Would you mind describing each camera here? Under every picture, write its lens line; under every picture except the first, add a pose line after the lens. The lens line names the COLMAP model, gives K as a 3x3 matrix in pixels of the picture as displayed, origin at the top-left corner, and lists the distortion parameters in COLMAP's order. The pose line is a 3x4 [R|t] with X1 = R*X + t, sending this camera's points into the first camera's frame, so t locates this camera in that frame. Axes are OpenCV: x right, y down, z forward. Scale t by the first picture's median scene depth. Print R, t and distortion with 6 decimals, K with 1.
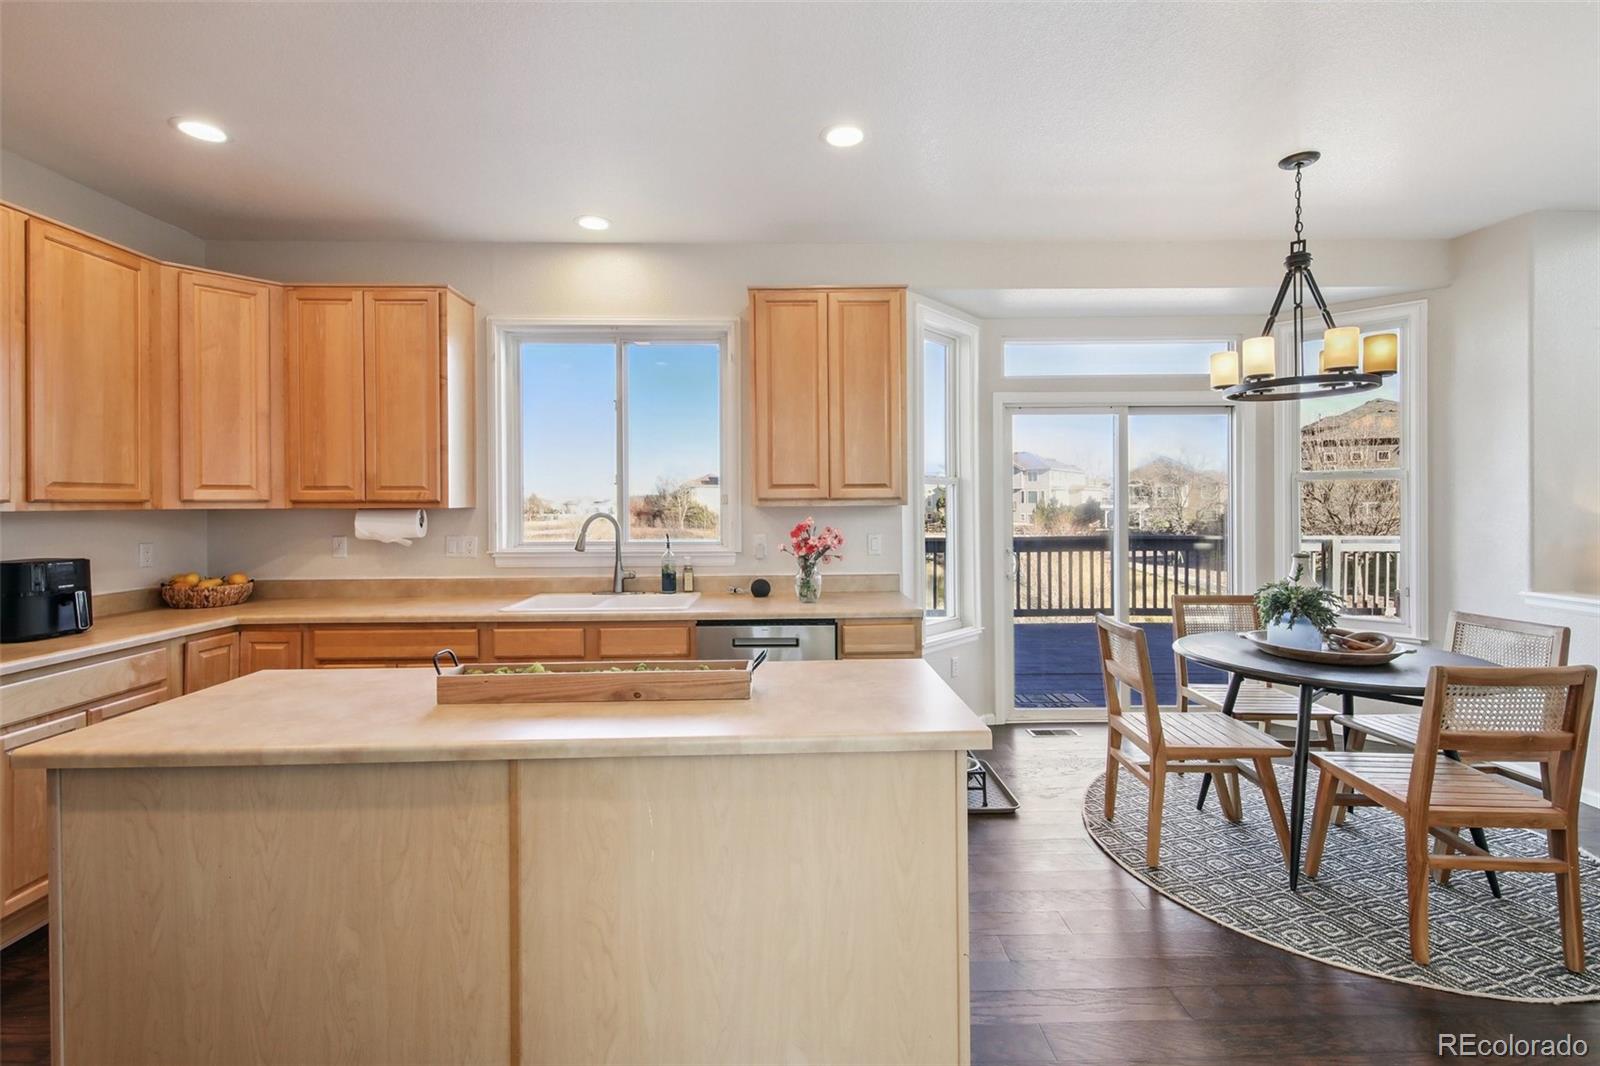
lens RADIAL K [[698.9, 0, 797.3], [0, 698.9, 504.4], [0, 0, 1]] dist [0.001625, -0.000309]
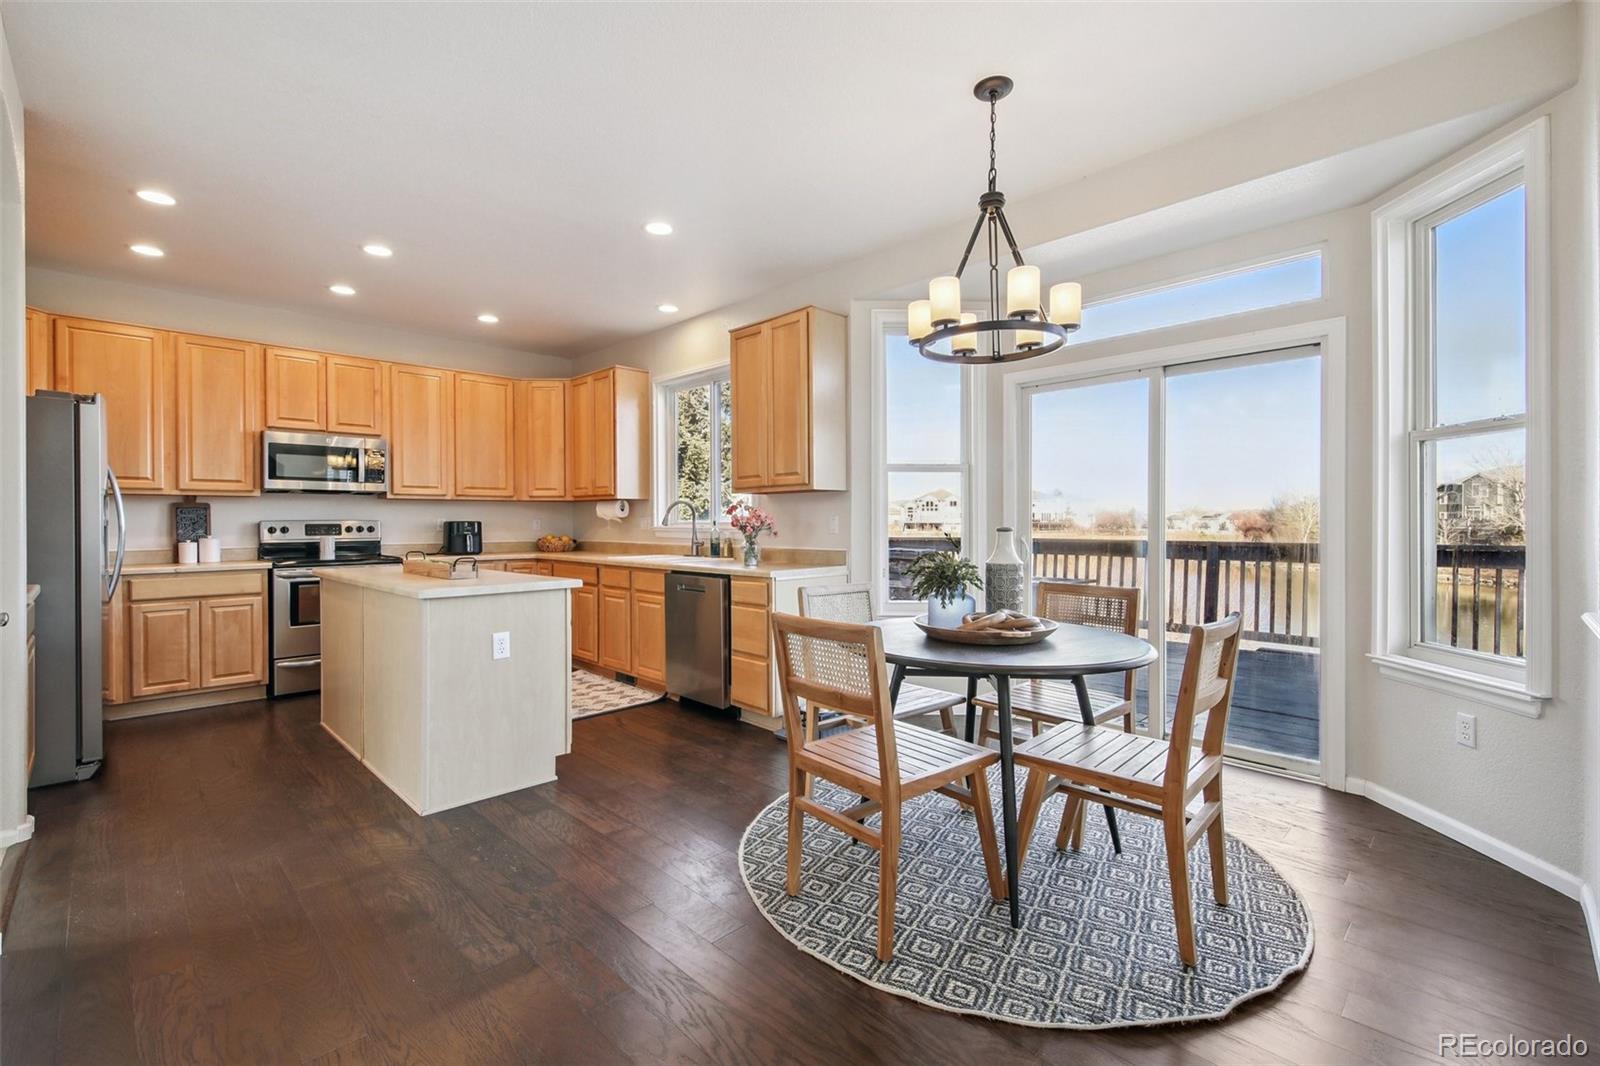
lens RADIAL K [[689.3, 0, 805.3], [0, 689.3, 521.3], [0, 0, 1]] dist [0.004411, -0.004014]
pose [[0.695114, 0.004832, -0.718883, 1.063916], [-0.001469, 0.999985, 0.005301, 0.052812], [0.718898, -0.002629, 0.695111, 0.185575]]
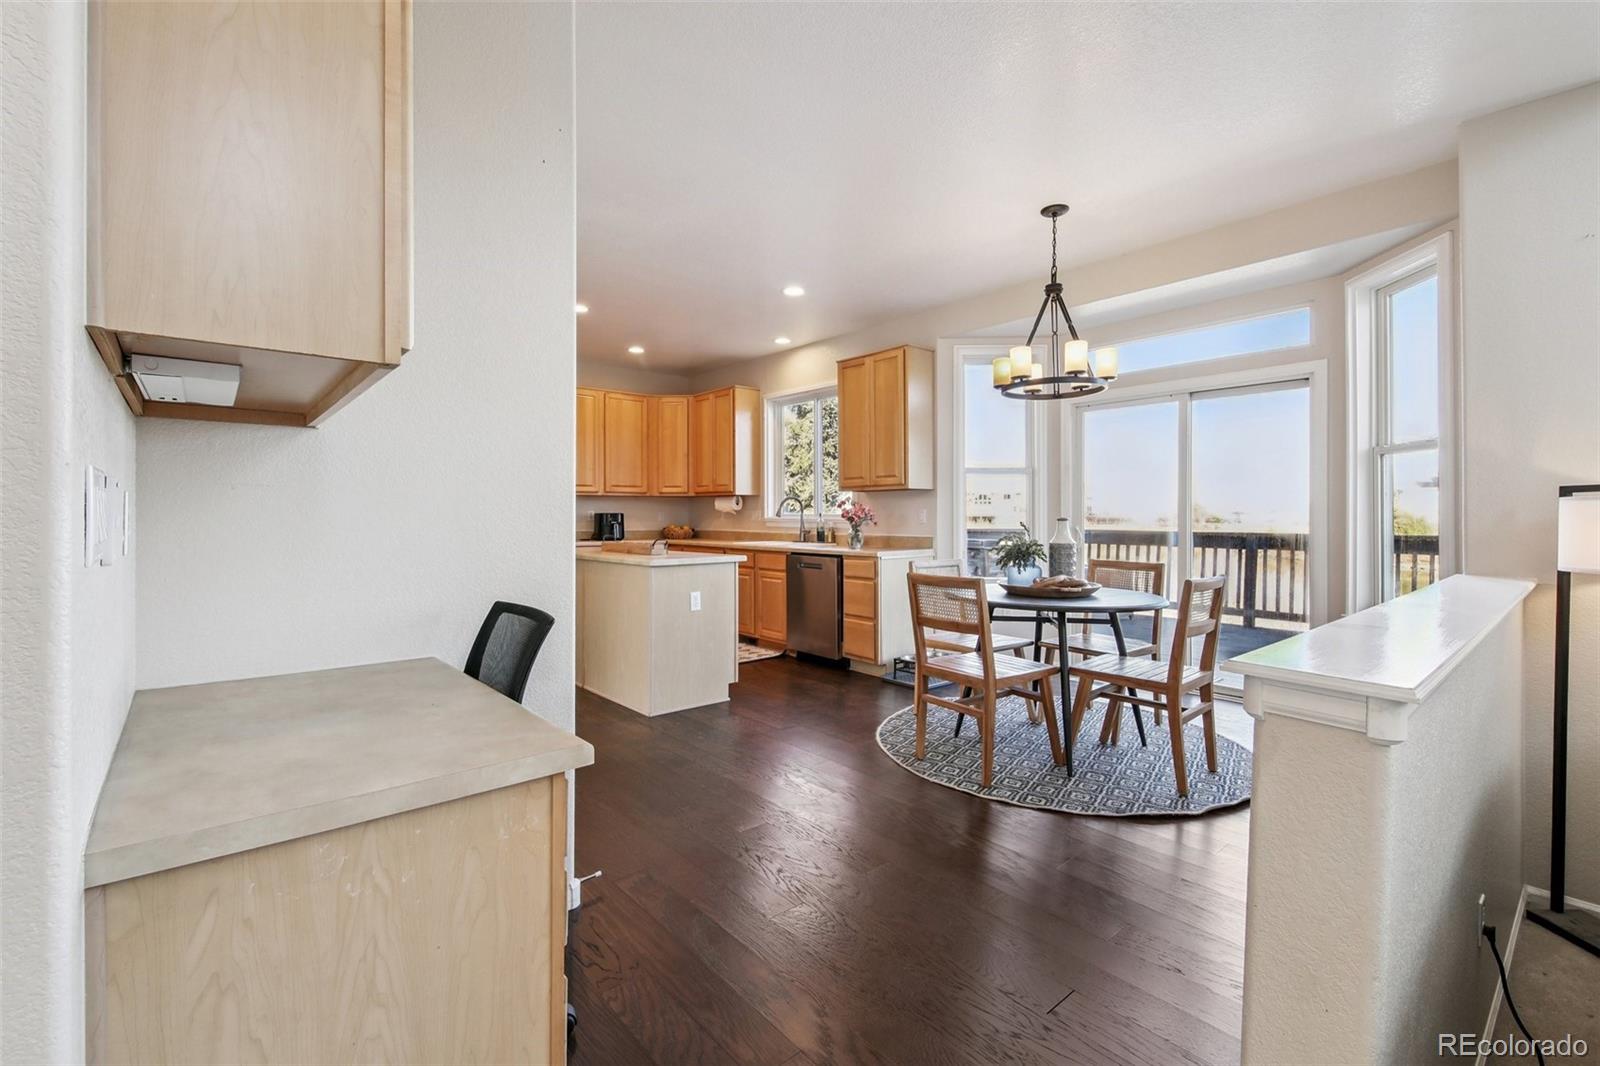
lens RADIAL K [[690.1, 0, 804.7], [0, 690.1, 511.1], [0, 0, 1]] dist [-0.000460, -0.000675]
pose [[0.640839, 0.002669, -0.767671, 1.248629], [-0.003225, 0.999994, 0.000784, 0.053158], [0.767669, 0.001974, 0.640844, -0.144883]]
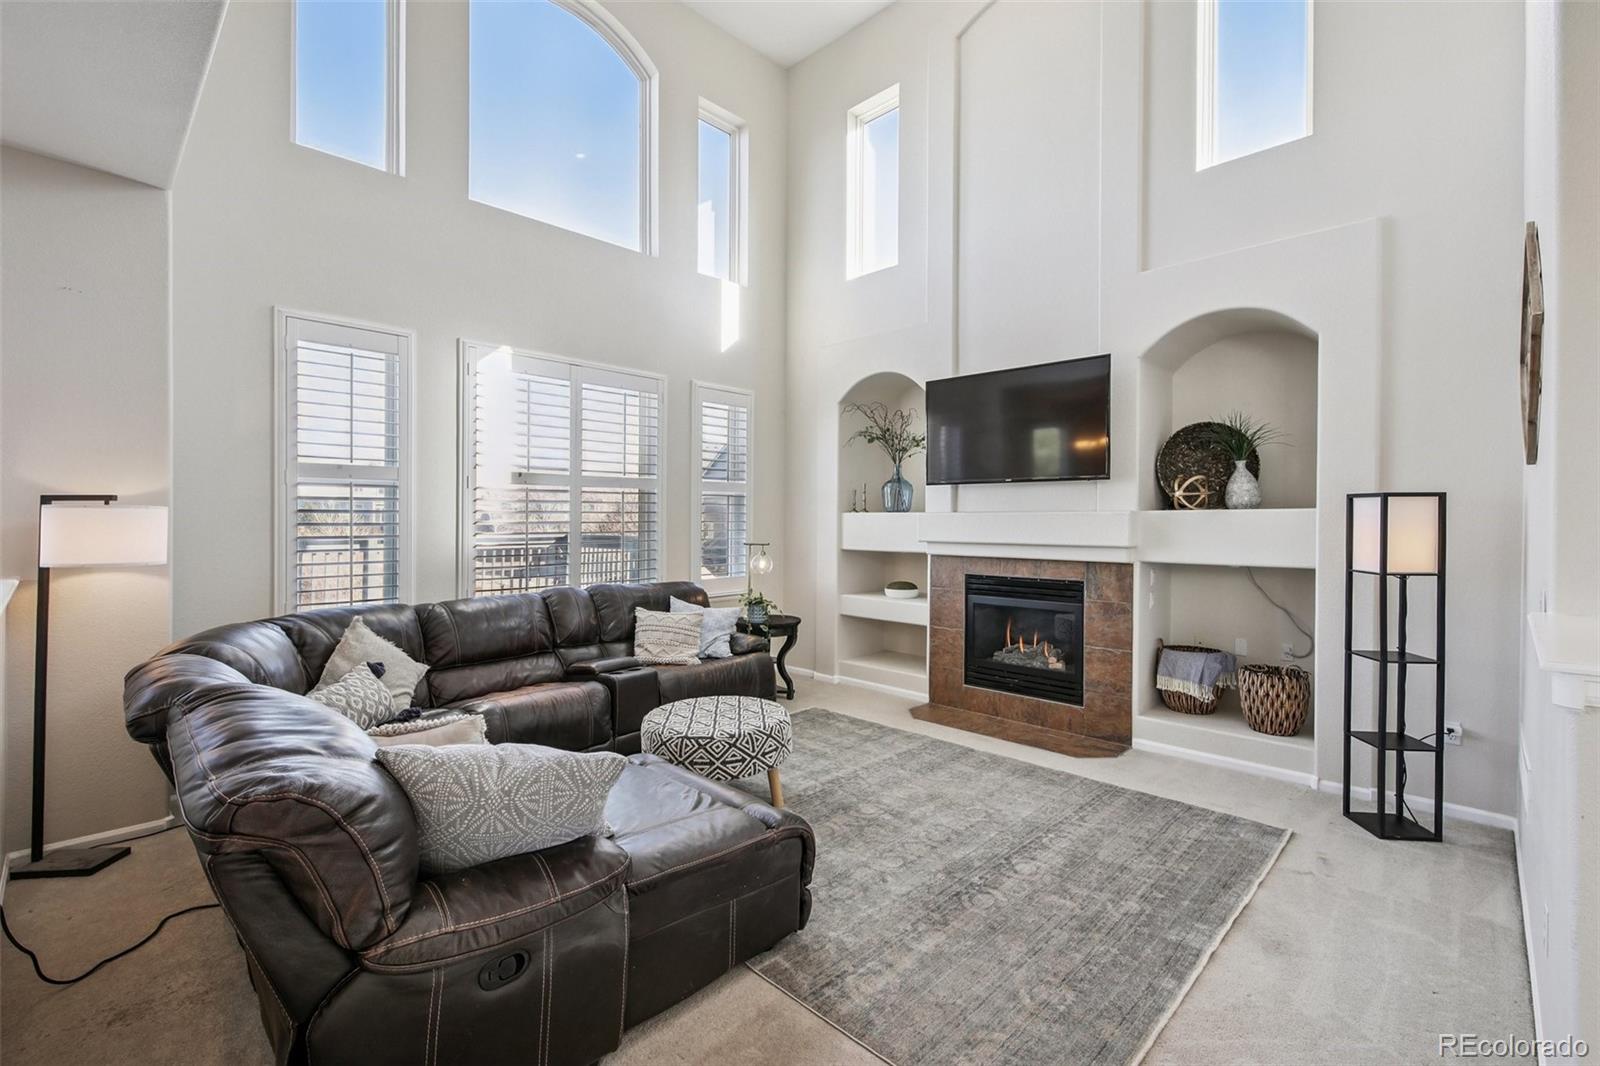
lens RADIAL K [[689.3, 0, 805.3], [0, 689.3, 521.3], [0, 0, 1]] dist [0.004411, -0.004014]
pose [[0.699931, 0.004774, 0.714195, 1.254605], [-0.008060, 0.999967, 0.001214, 0.048407], [-0.714165, -0.006606, 0.699946, -0.345691]]
